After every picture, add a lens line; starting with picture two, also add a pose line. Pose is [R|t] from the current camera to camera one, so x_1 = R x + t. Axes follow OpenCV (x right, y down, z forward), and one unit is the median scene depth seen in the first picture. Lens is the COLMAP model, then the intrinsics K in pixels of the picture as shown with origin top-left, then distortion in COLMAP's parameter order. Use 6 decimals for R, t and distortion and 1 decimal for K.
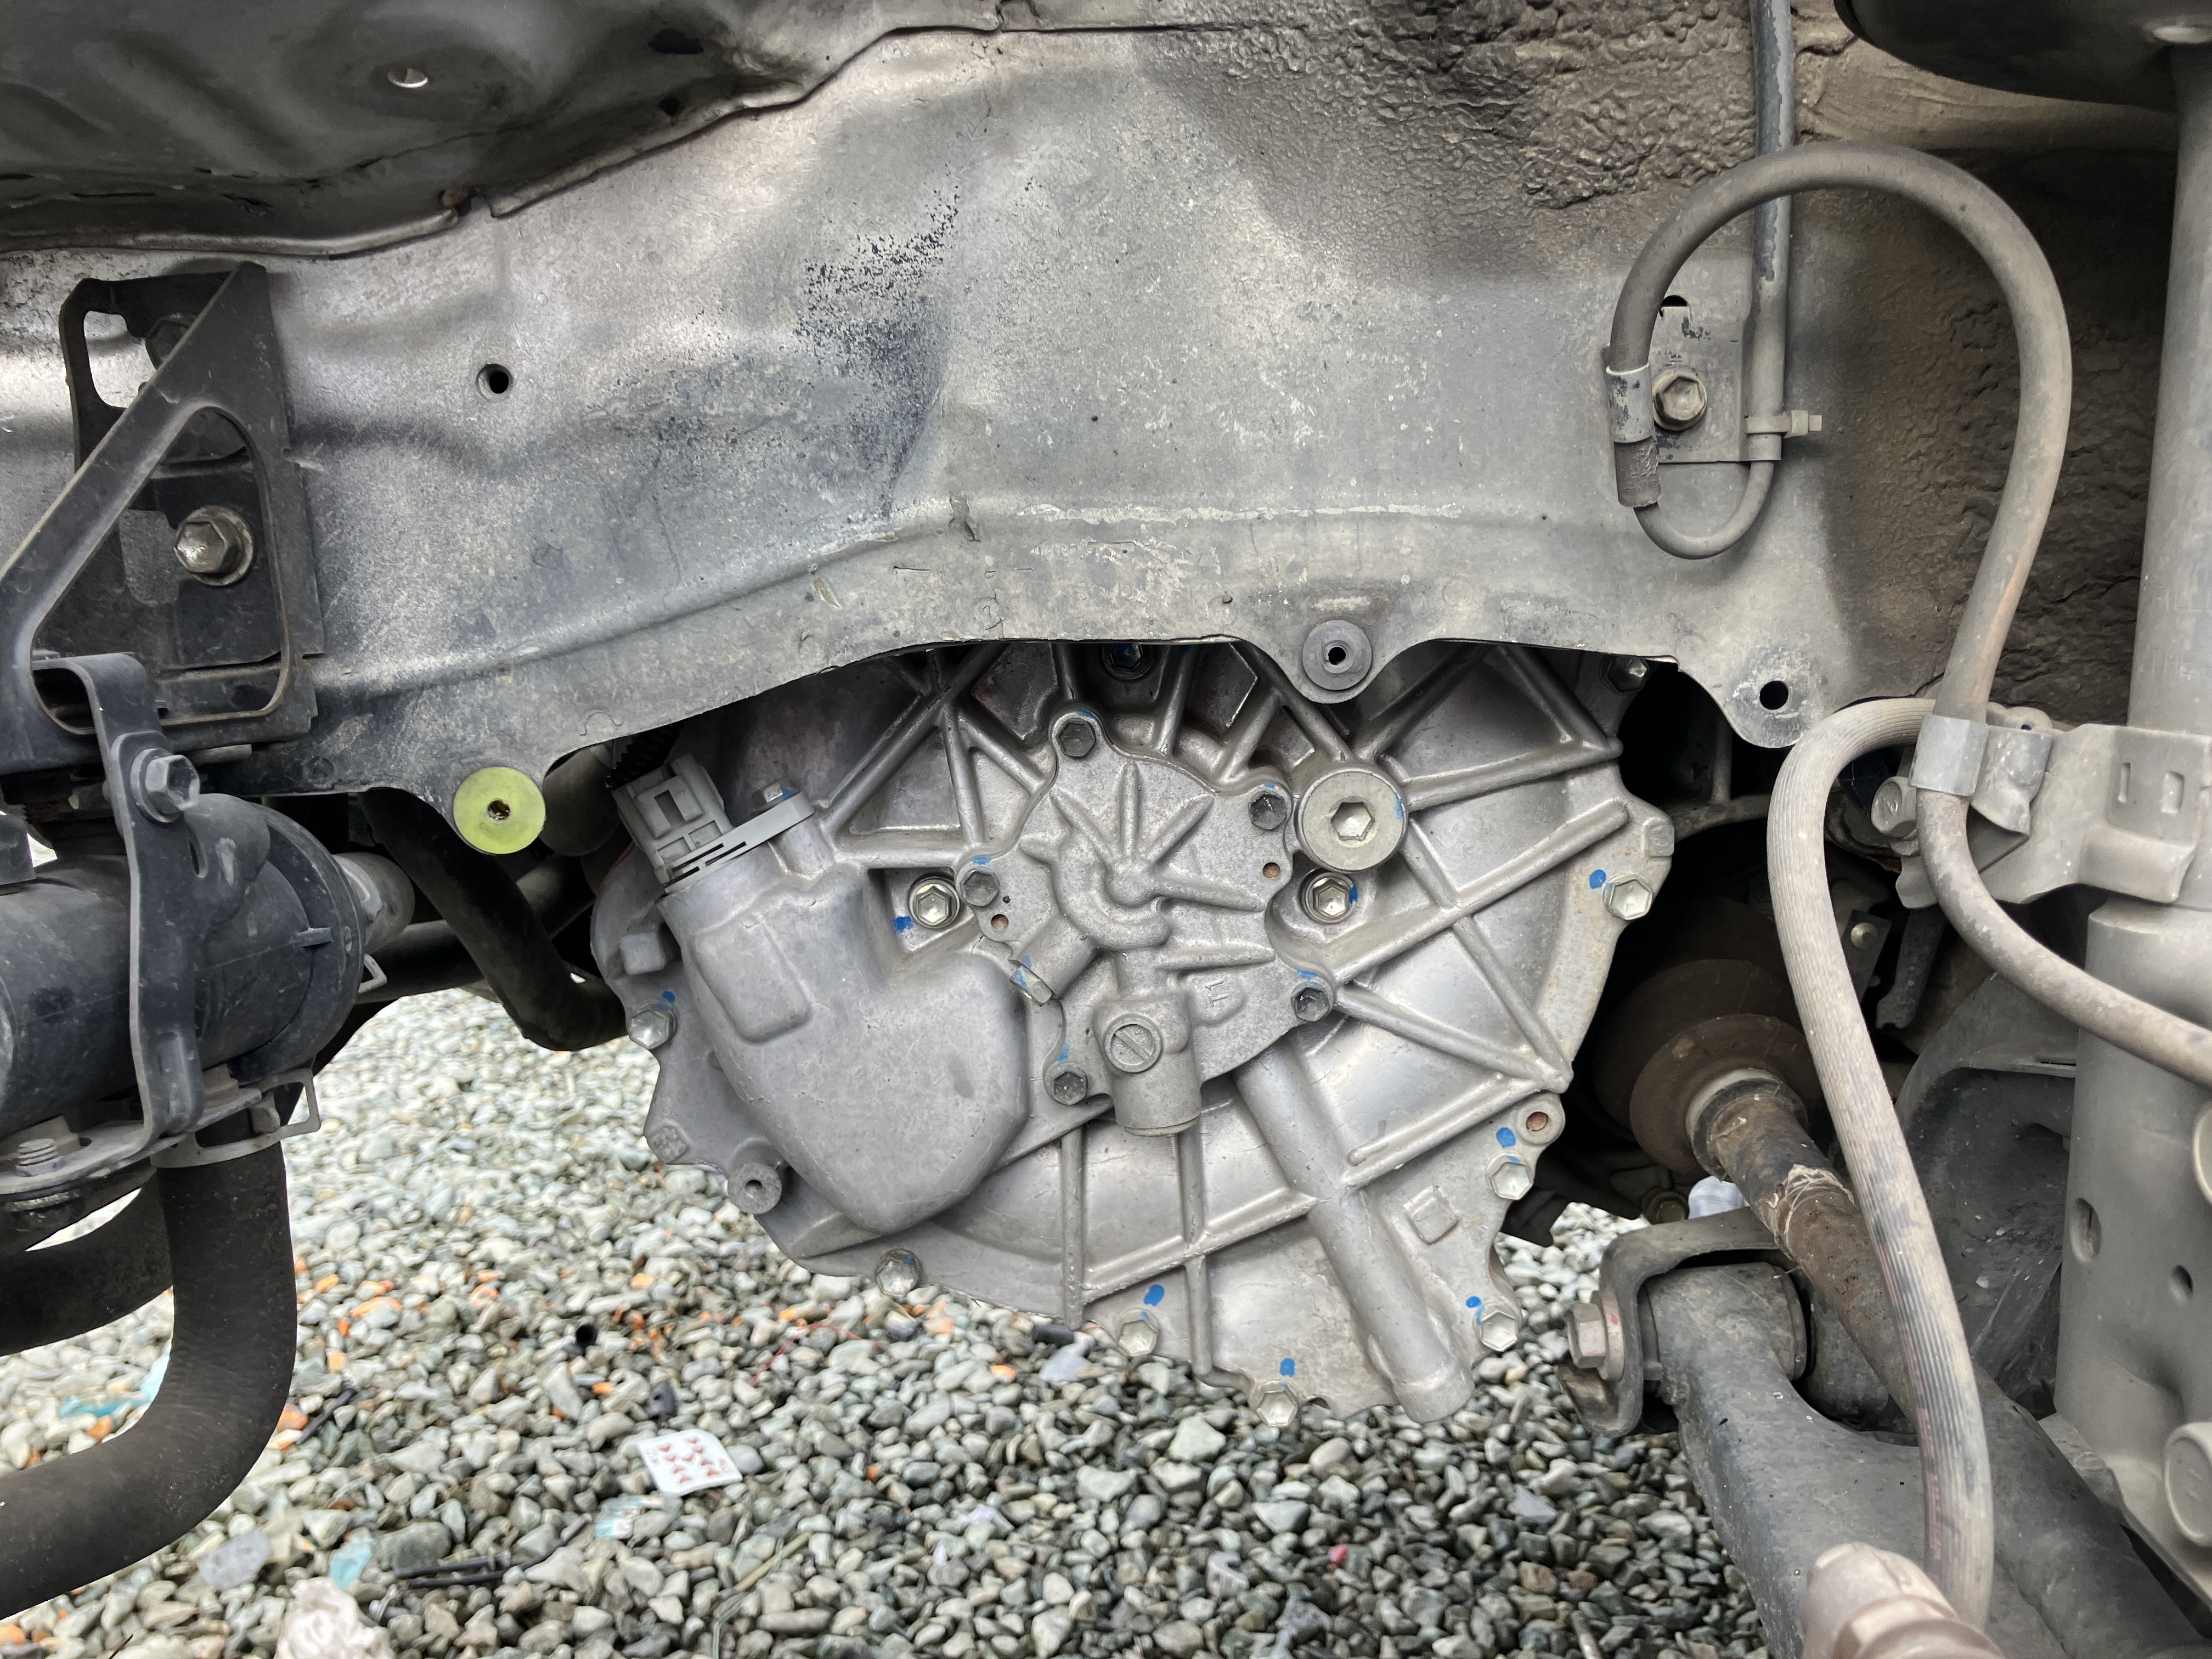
lens RADIAL K [[1807.7, 0, 1135.2], [0, 1807.7, 860.1], [0, 0, 1]] dist [0.005631, 0.001220]
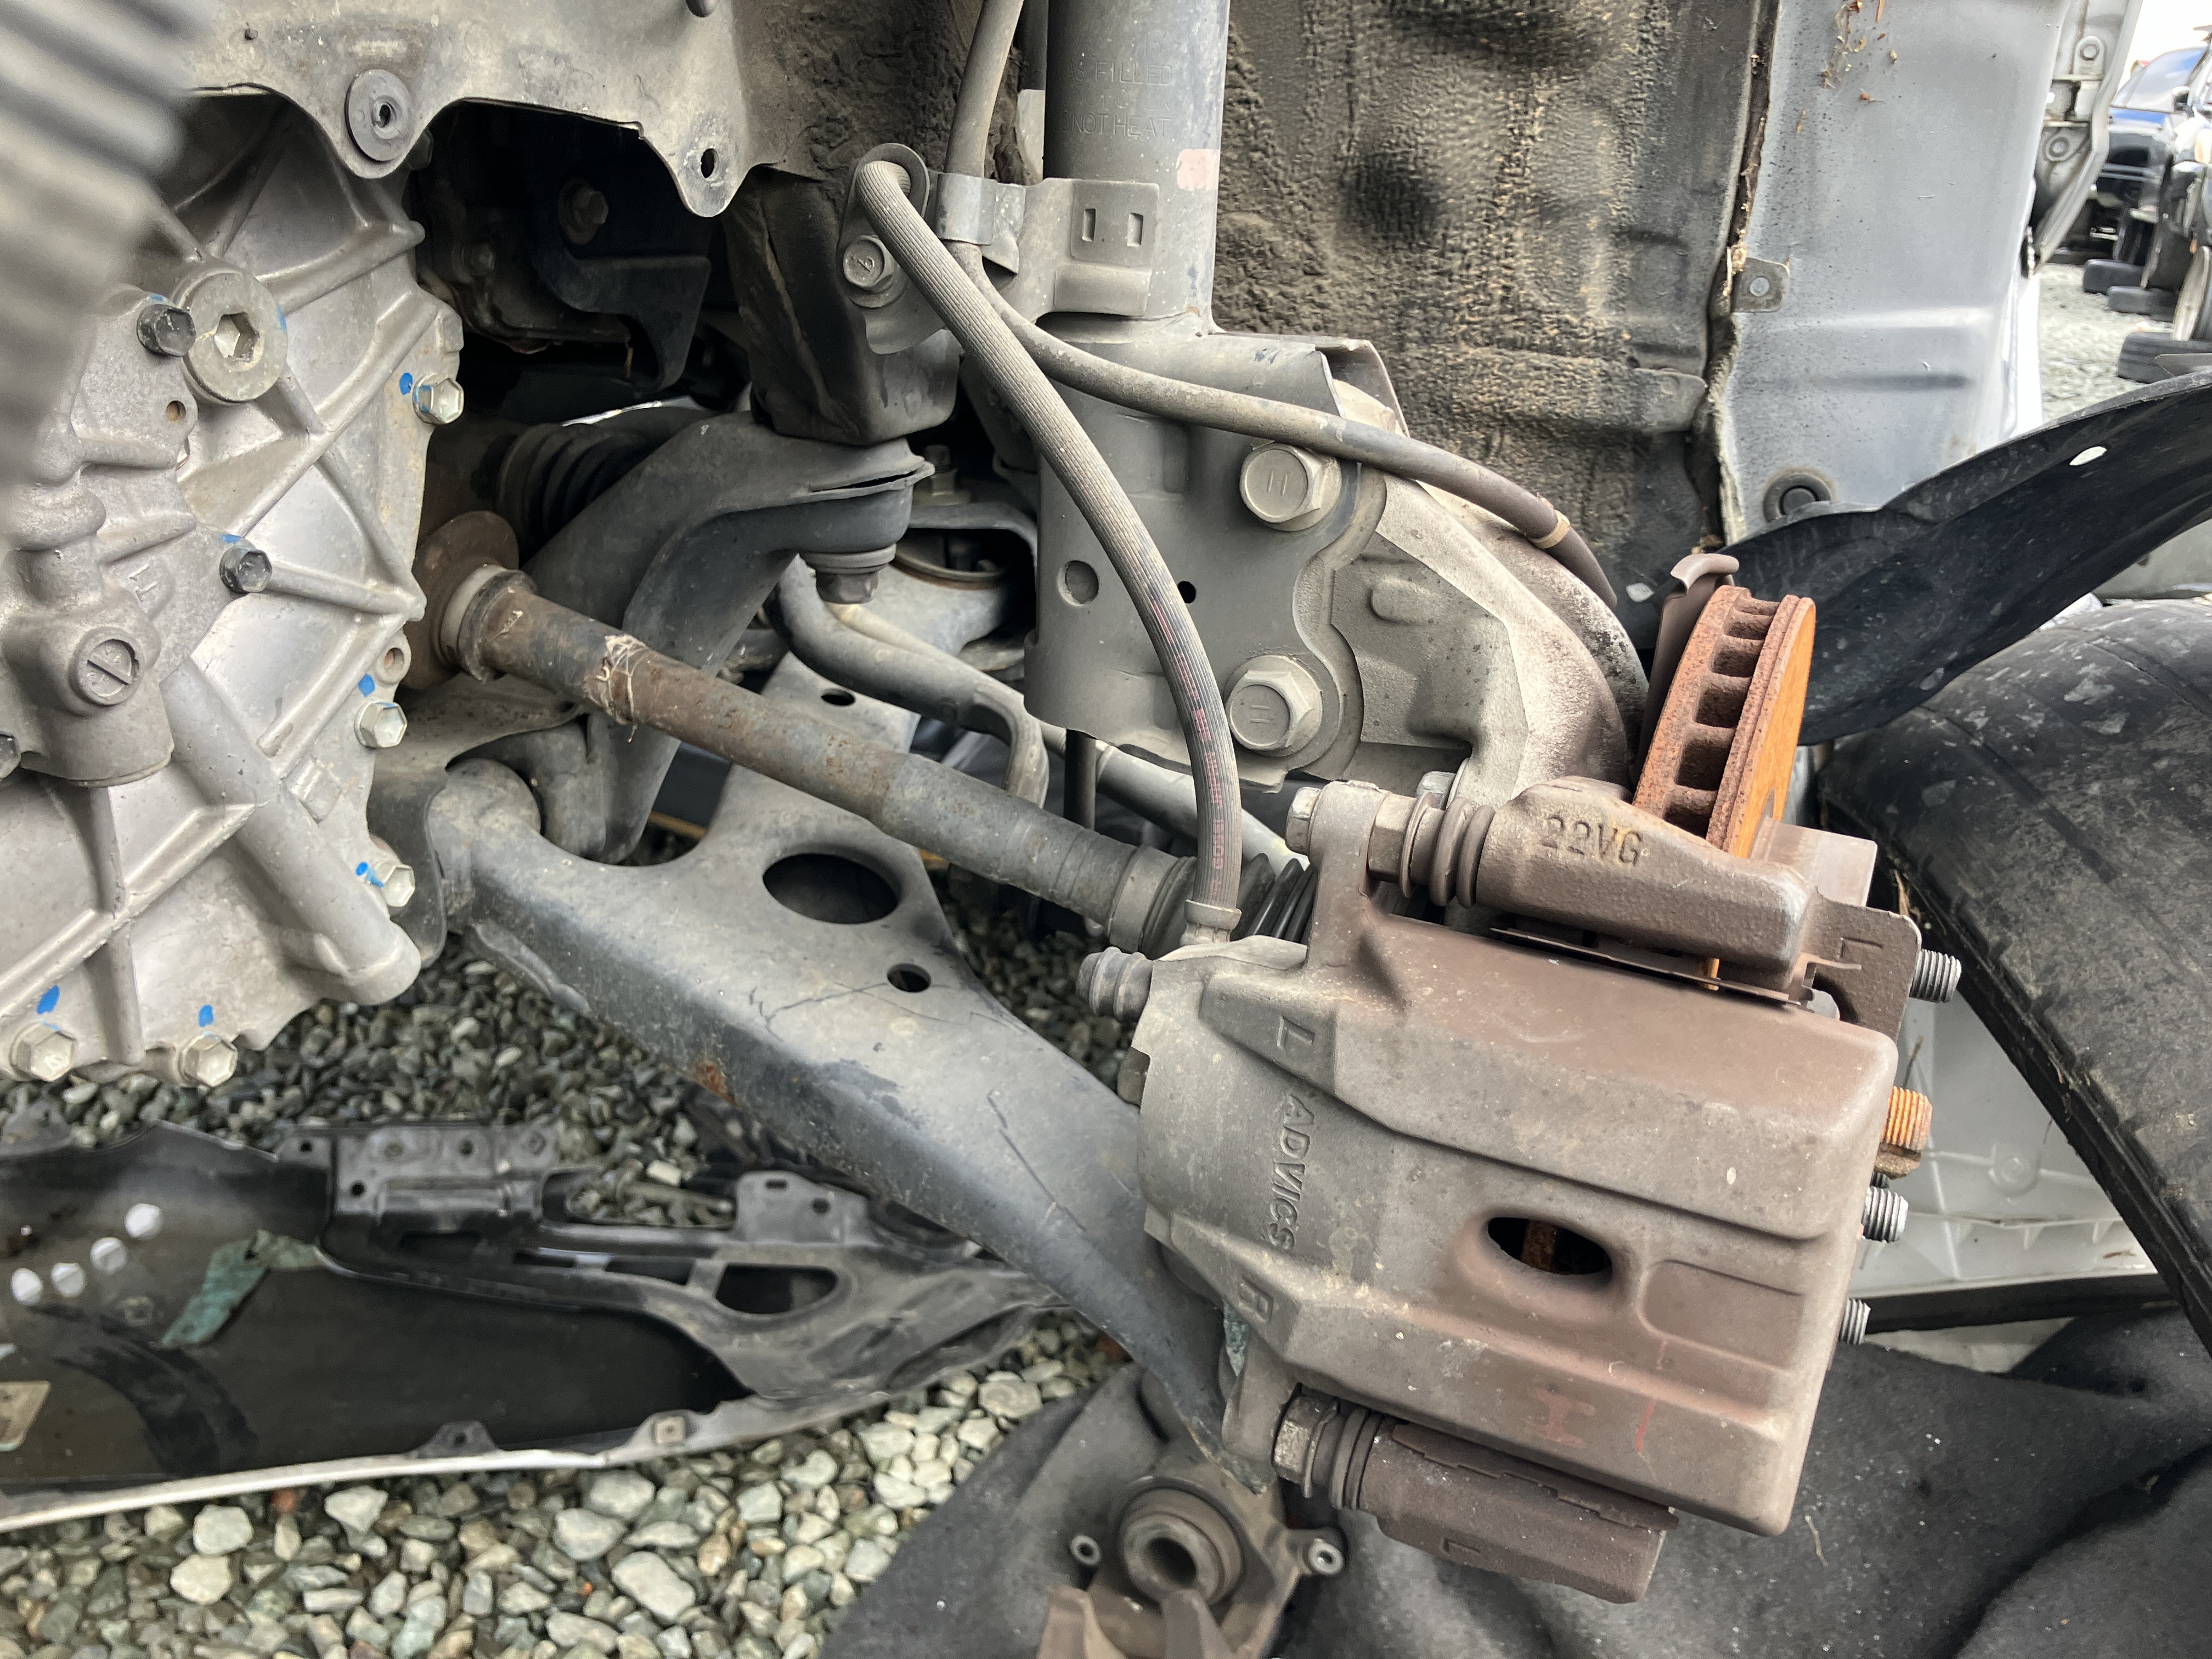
lens RADIAL K [[1812.8, 0, 1054.6], [0, 1812.8, 825.2], [0, 0, 1]] dist [-0.004357, 0.011068]
pose [[0.437770, -0.316247, 0.841633, -0.424694], [0.104743, 0.947662, 0.301606, -0.018721], [-0.892965, -0.043878, 0.447982, 0.265492]]
